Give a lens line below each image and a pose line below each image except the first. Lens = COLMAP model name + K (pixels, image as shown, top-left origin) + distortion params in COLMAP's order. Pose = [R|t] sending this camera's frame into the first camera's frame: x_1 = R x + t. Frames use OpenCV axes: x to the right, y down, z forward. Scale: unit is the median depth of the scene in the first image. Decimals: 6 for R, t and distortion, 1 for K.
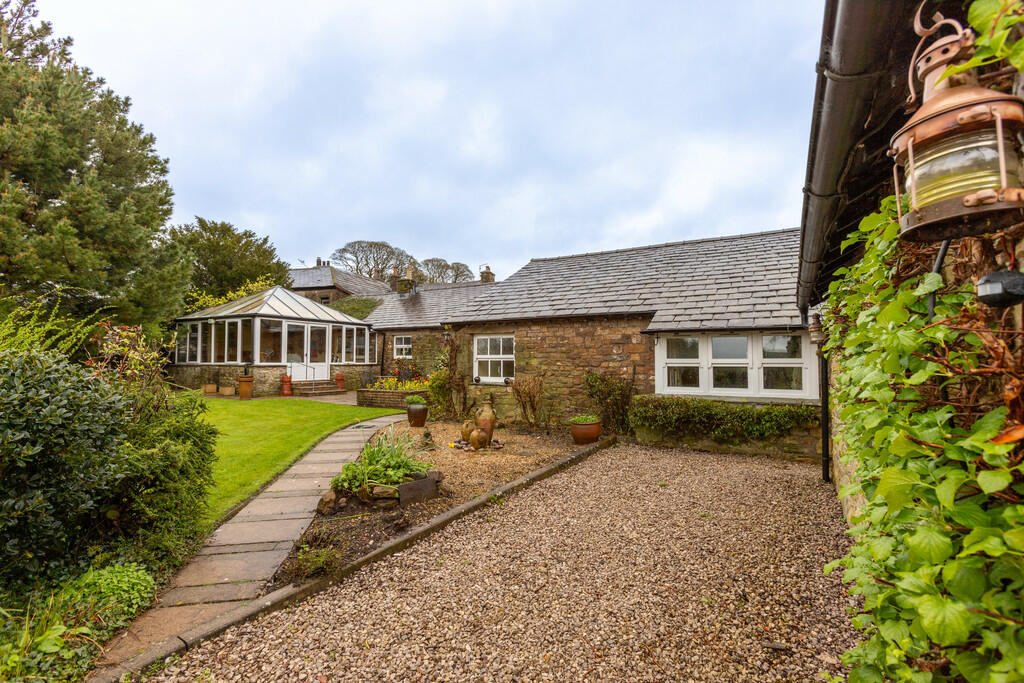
lens RADIAL K [[467.9, 0, 508.3], [0, 467.9, 337.2], [0, 0, 1]] dist [0.000581, 0.000112]
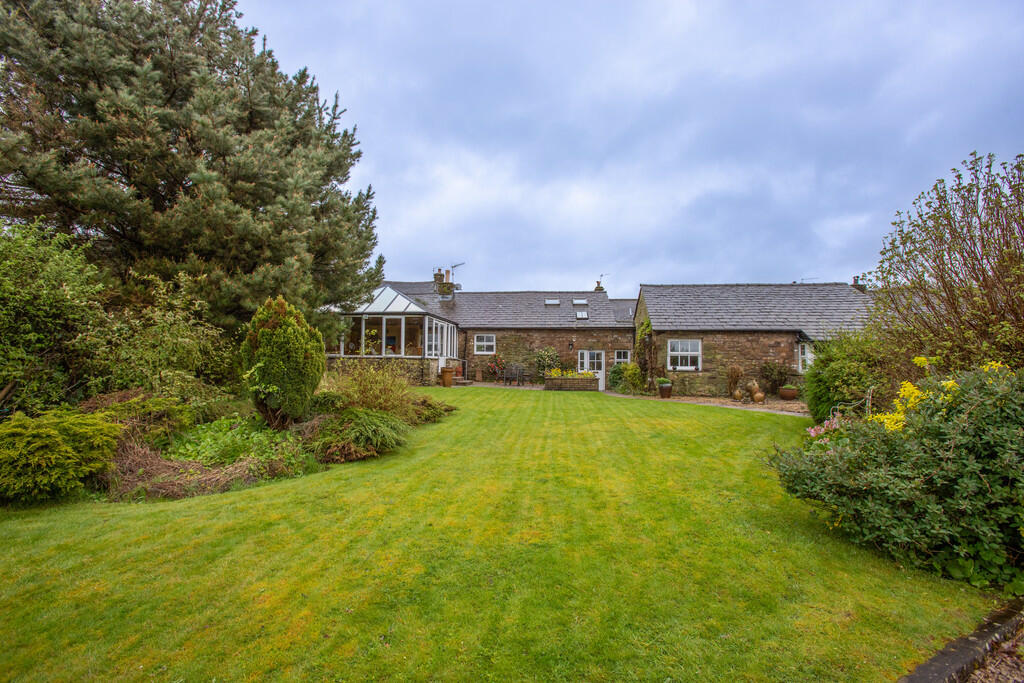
lens RADIAL K [[467.9, 0, 512.6], [0, 467.9, 335.5], [0, 0, 1]] dist [0.000581, 0.000112]
pose [[0.917486, 0.026973, 0.396853, -1.228080], [-0.027642, 0.999610, -0.004035, 0.005523], [-0.396807, -0.007267, 0.917873, -0.211189]]
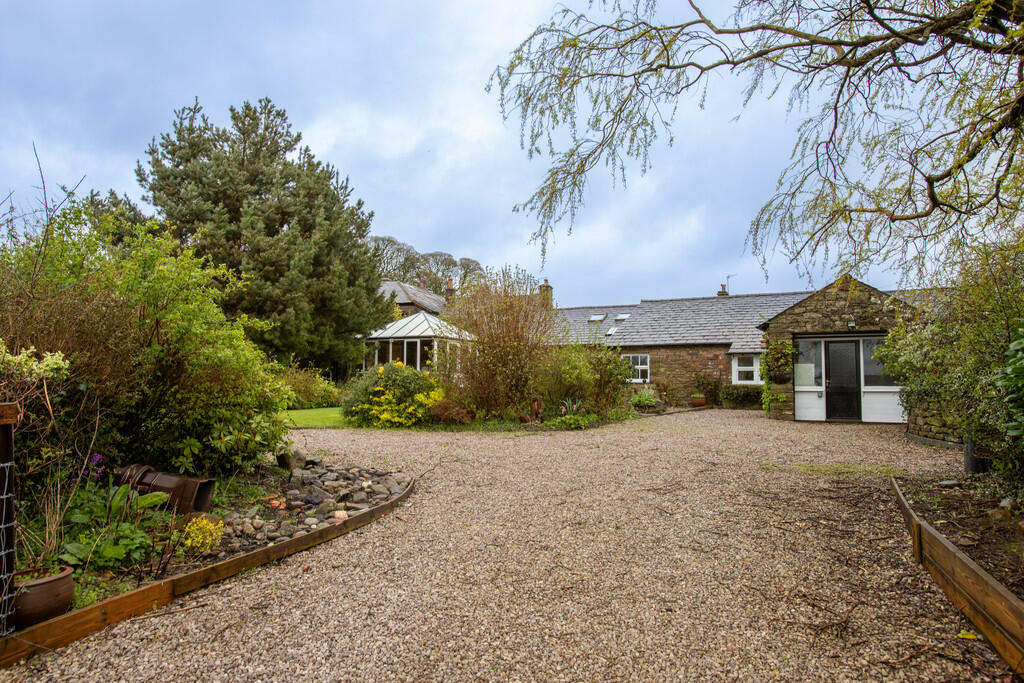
lens RADIAL K [[679.2, 0, 513.9], [0, 679.2, 340.9], [0, 0, 1]] dist [-0.009204, -0.000666]
pose [[0.999736, 0.009443, 0.020946, -0.539894], [-0.009069, 0.999799, -0.017869, -0.004200], [-0.021110, 0.017675, 0.999621, -1.492093]]
